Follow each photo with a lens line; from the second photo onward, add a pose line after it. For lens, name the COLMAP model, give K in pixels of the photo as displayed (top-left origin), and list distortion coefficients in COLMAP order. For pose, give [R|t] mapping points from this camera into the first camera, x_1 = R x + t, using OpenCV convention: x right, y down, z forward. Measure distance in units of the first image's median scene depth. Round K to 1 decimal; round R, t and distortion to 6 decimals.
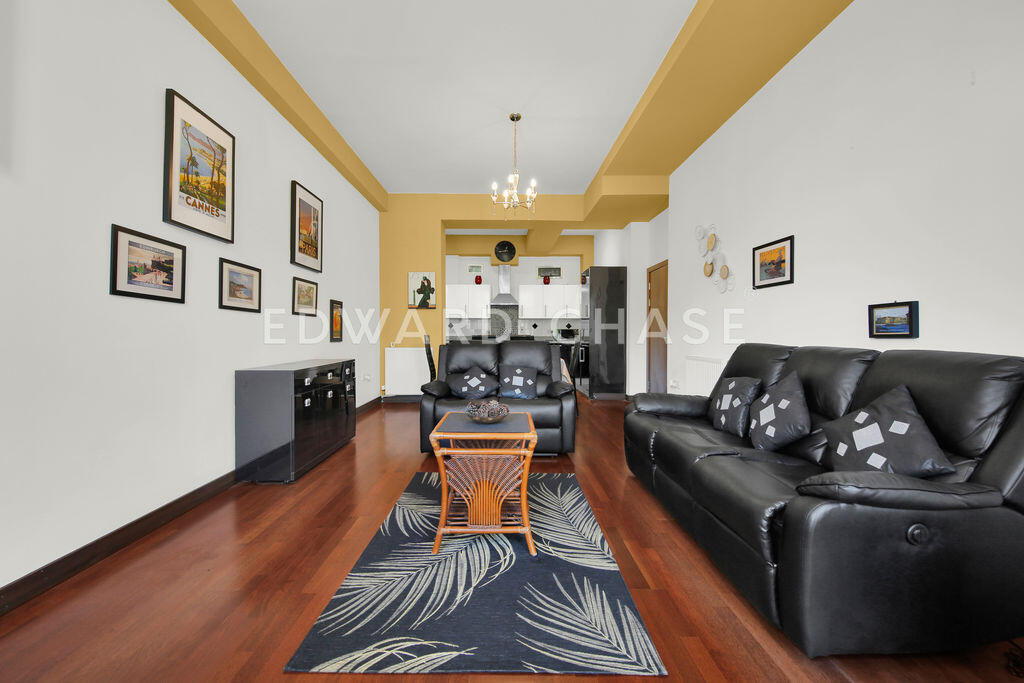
lens RADIAL K [[389.0, 0, 503.4], [0, 389.0, 339.1], [0, 0, 1]] dist [0.013467, -0.000131]
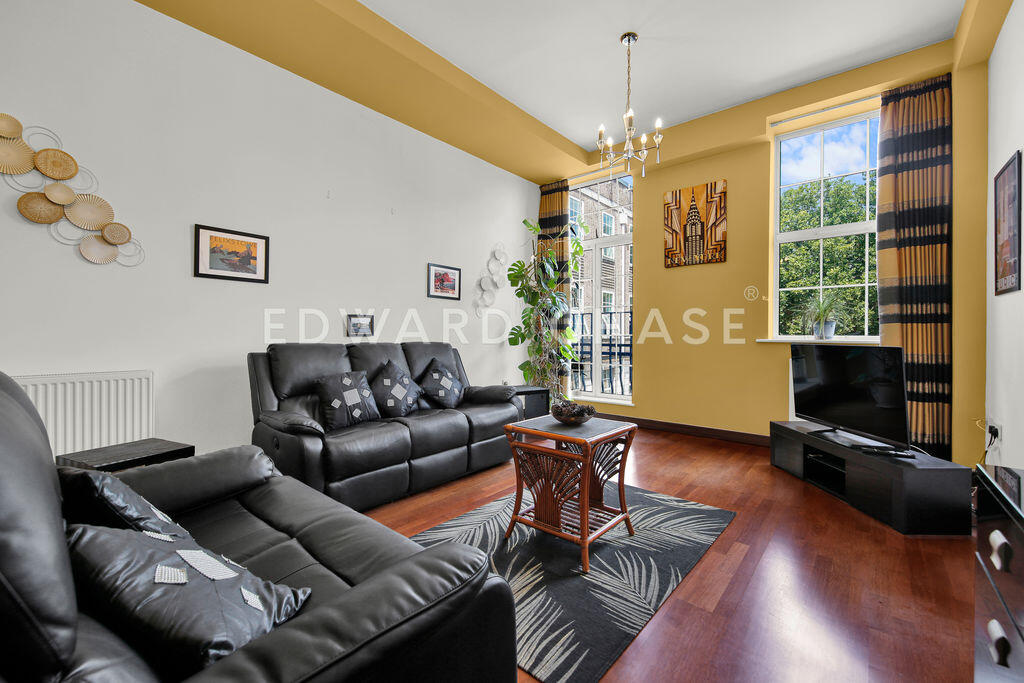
lens RADIAL K [[416.1, 0, 511.5], [0, 416.1, 335.5], [0, 0, 1]] dist [0.010484, -0.000236]
pose [[-0.756423, -0.012156, 0.653970, -0.453898], [-0.002550, 0.999875, 0.015635, -0.025047], [-0.654078, 0.010159, -0.756359, 1.399014]]
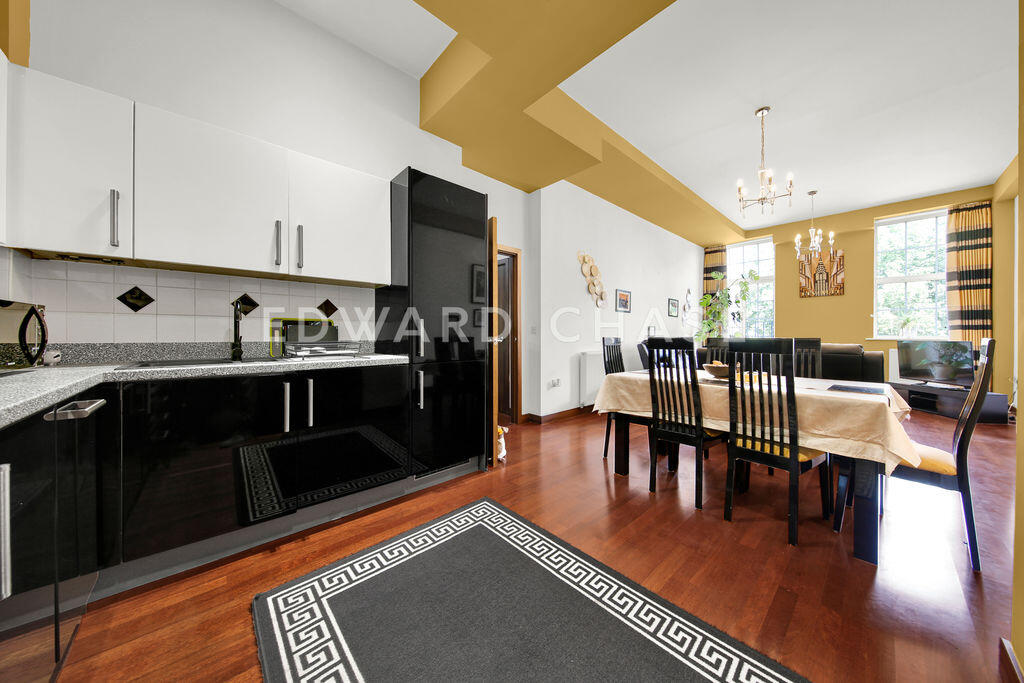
lens RADIAL K [[335.5, 0, 515.8], [0, 335.5, 336.8], [0, 0, 1]] dist [0.002250, -0.000017]
pose [[-0.673862, -0.013232, 0.738738, -0.236460], [0.000815, 0.999826, 0.018651, -0.040724], [-0.738856, 0.013170, -0.673734, 2.761765]]
